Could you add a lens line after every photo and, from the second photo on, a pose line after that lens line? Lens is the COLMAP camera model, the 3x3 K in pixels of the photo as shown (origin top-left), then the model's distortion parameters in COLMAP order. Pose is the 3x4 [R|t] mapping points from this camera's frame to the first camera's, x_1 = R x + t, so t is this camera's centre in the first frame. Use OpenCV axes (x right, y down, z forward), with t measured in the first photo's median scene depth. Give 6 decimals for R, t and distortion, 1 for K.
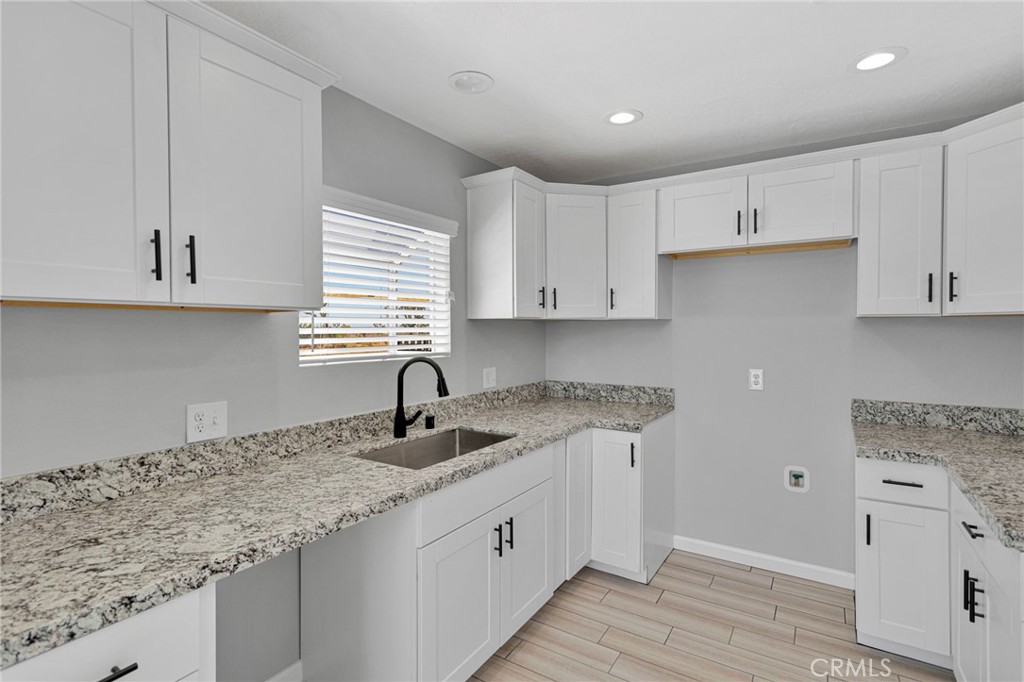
lens RADIAL K [[496.1, 0, 512.9], [0, 496.1, 331.8], [0, 0, 1]] dist [0.000798, 0.001257]
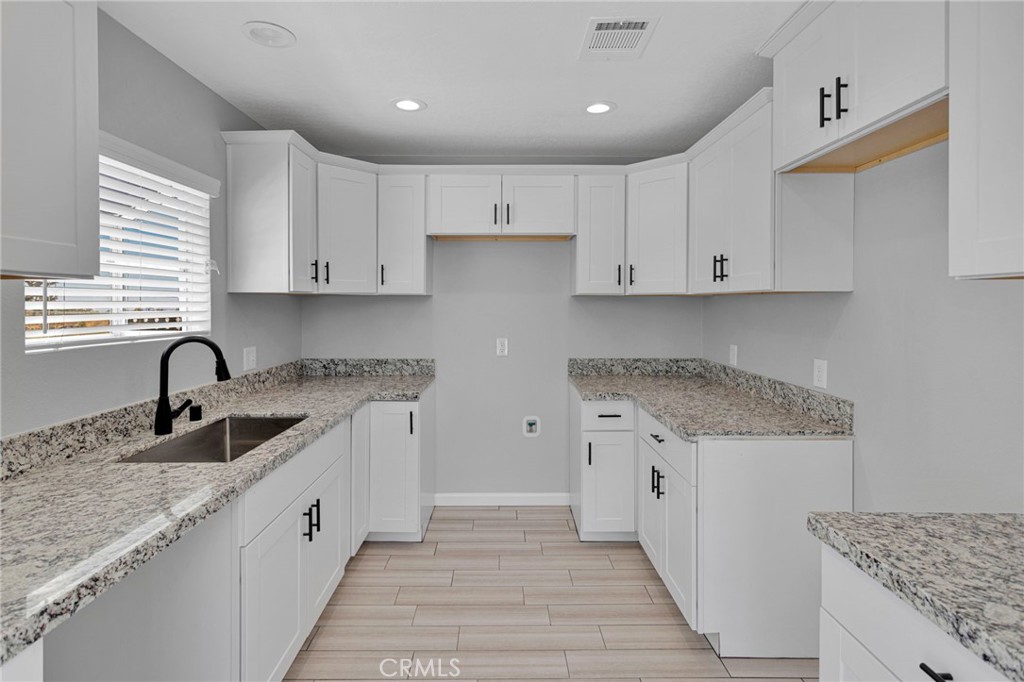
lens RADIAL K [[503.2, 0, 509.9], [0, 503.2, 306.8], [0, 0, 1]] dist [-0.000106, -0.000143]
pose [[0.836435, -0.001147, 0.548065, -0.183778], [0.002205, 0.999997, -0.001272, 0.002109], [-0.548062, 0.002273, 0.836435, -0.018592]]
